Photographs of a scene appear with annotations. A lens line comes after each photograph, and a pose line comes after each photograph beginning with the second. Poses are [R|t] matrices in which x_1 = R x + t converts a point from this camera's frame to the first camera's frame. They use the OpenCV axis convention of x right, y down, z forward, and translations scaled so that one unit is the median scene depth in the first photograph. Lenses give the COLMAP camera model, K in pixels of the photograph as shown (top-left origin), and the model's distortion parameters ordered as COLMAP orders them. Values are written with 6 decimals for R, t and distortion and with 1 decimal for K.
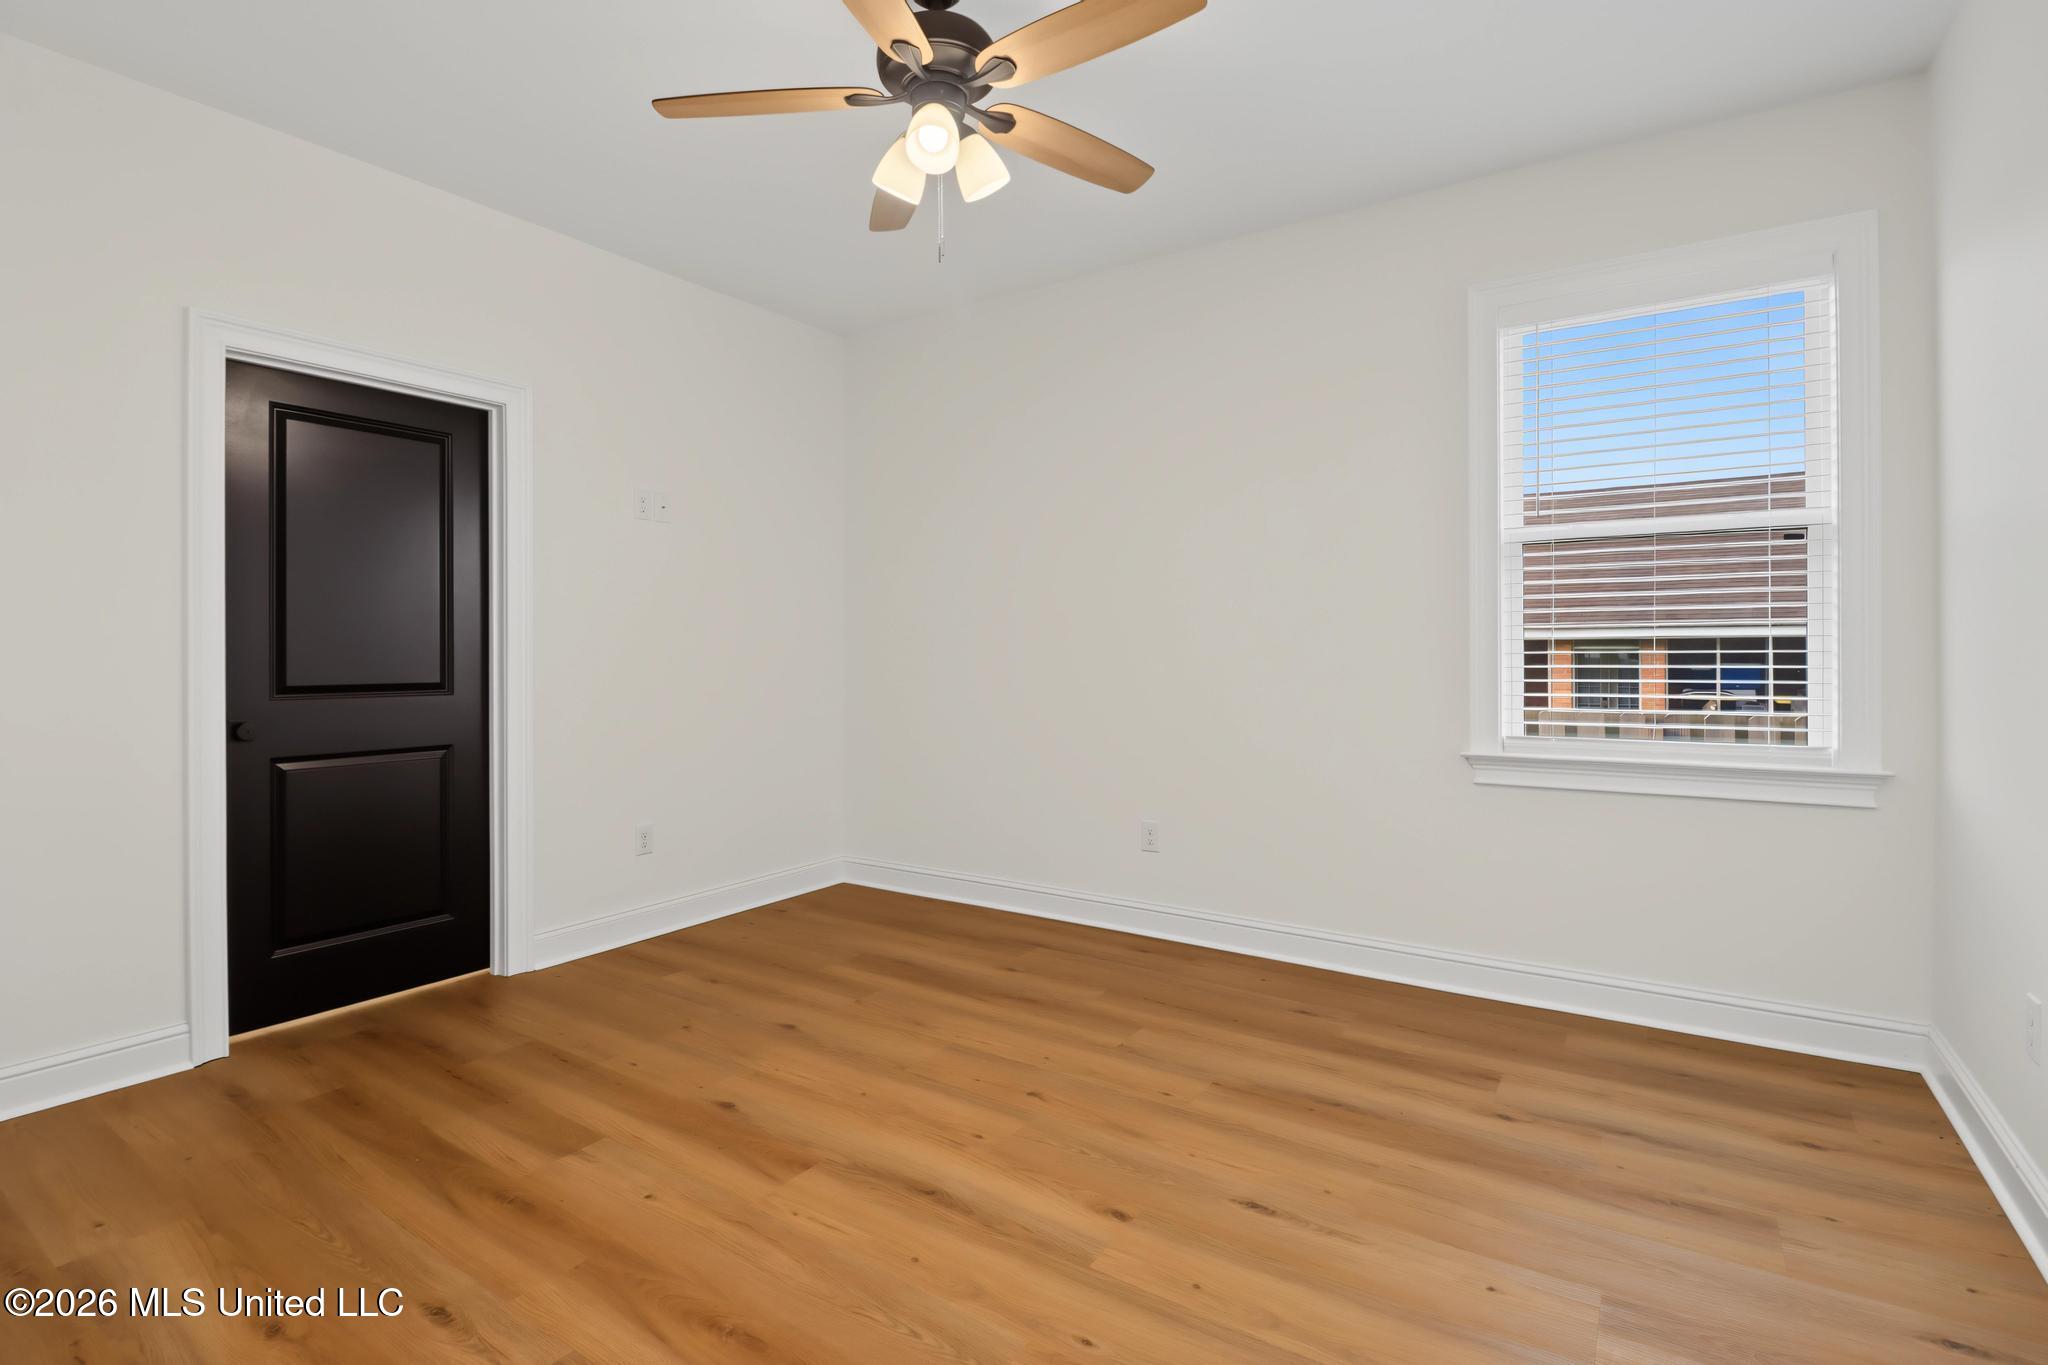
lens RADIAL K [[976.1, 0, 1012.0], [0, 976.1, 668.6], [0, 0, 1]] dist [-0.000178, -0.000430]
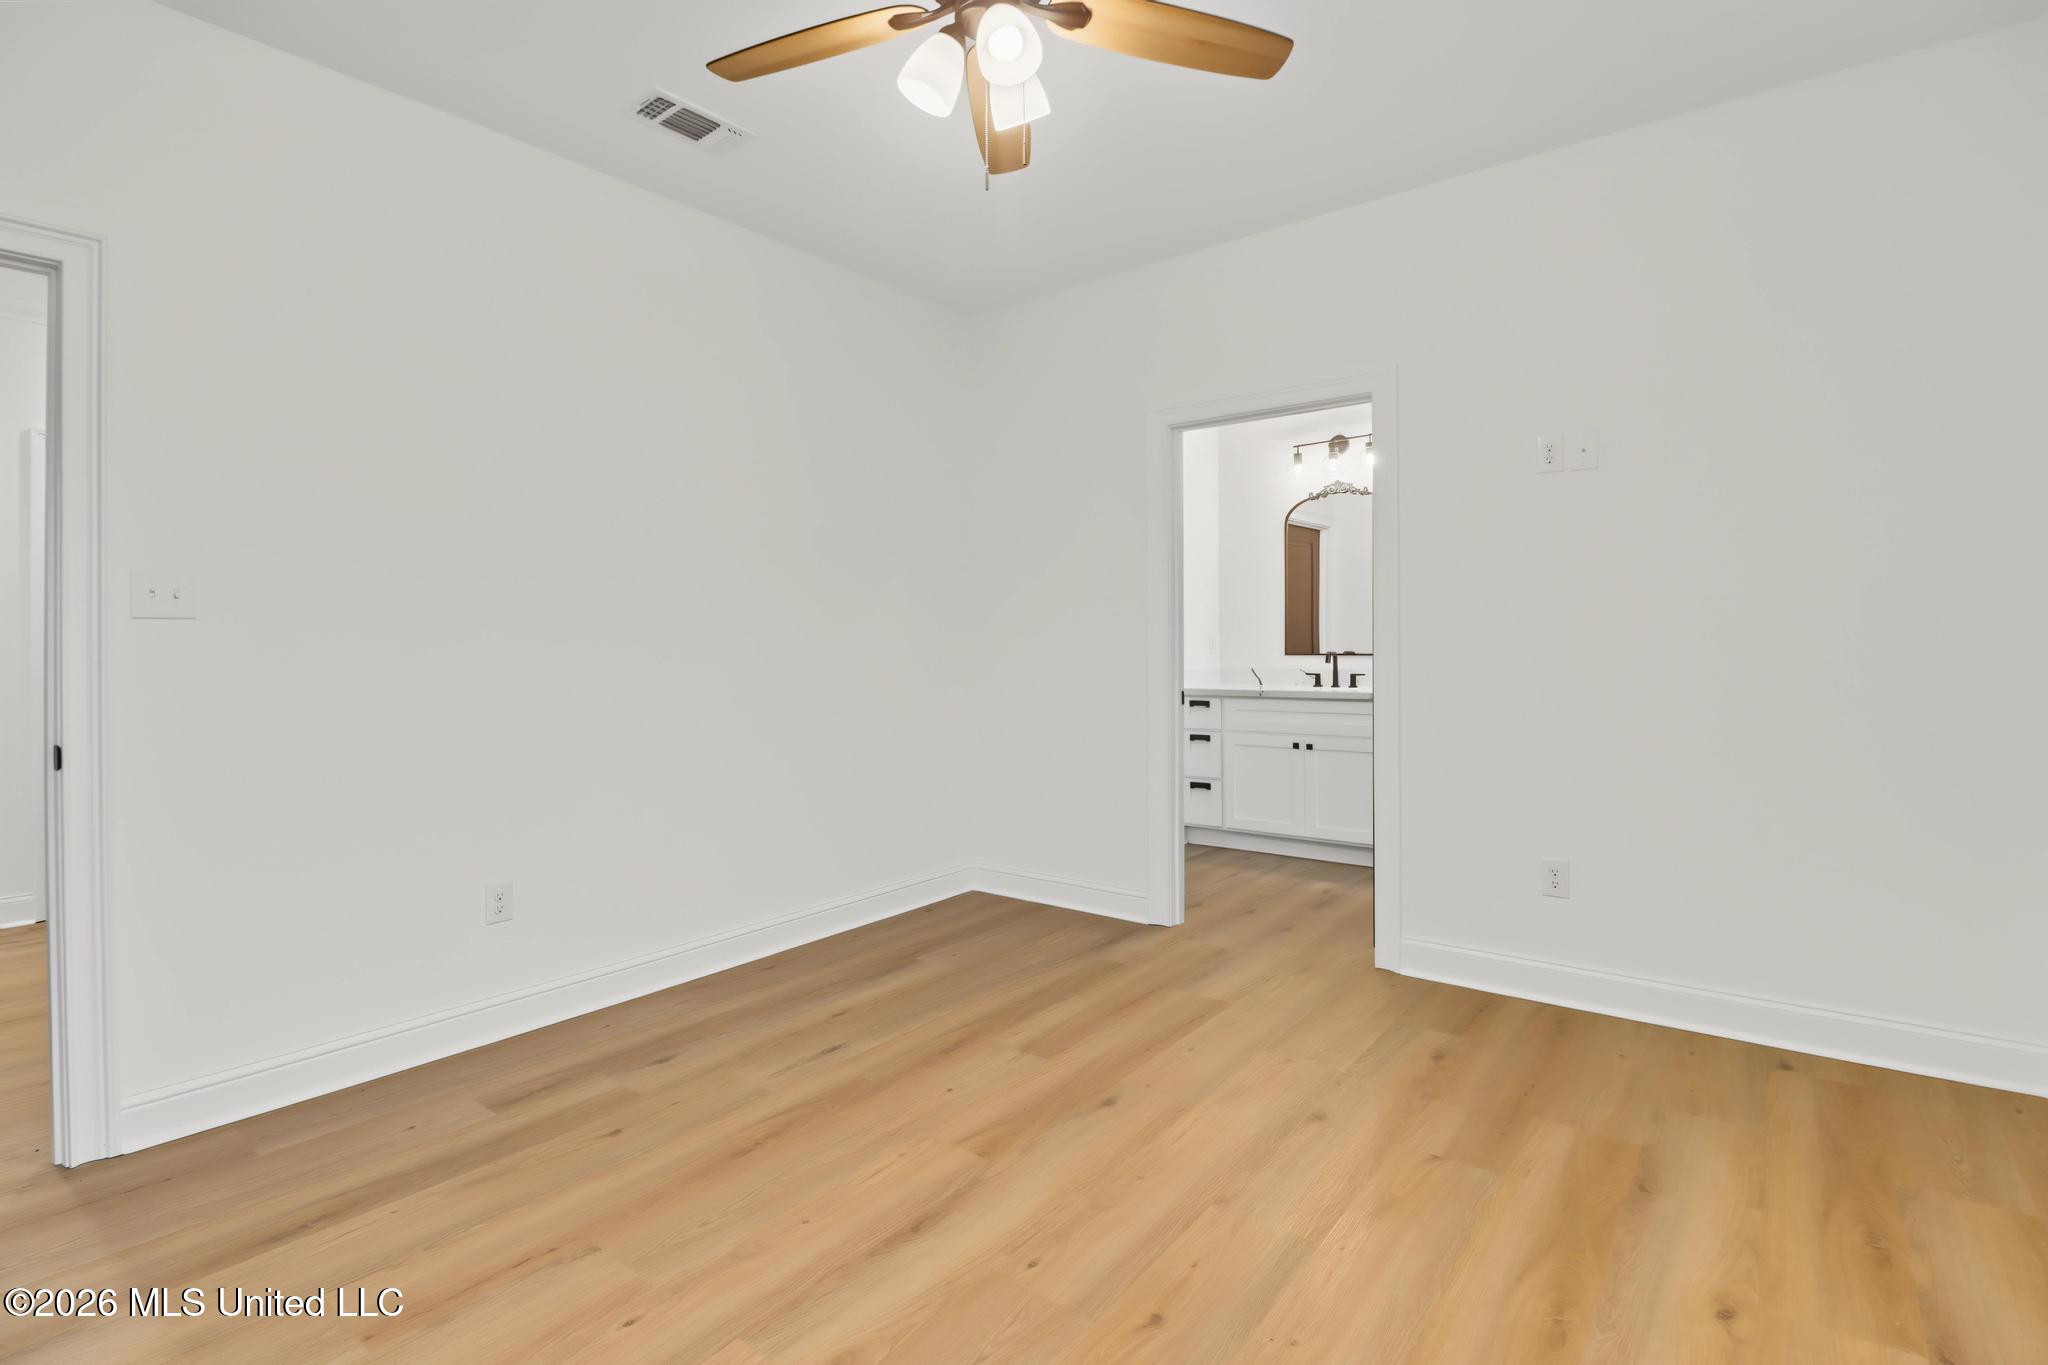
lens RADIAL K [[976.1, 0, 1017.5], [0, 976.1, 666.6], [0, 0, 1]] dist [-0.000178, -0.000430]
pose [[-0.094355, 0.023851, -0.995253, 0.783907], [-0.004048, 0.999696, 0.024341, -0.023263], [0.995530, 0.006325, -0.094229, 1.122381]]
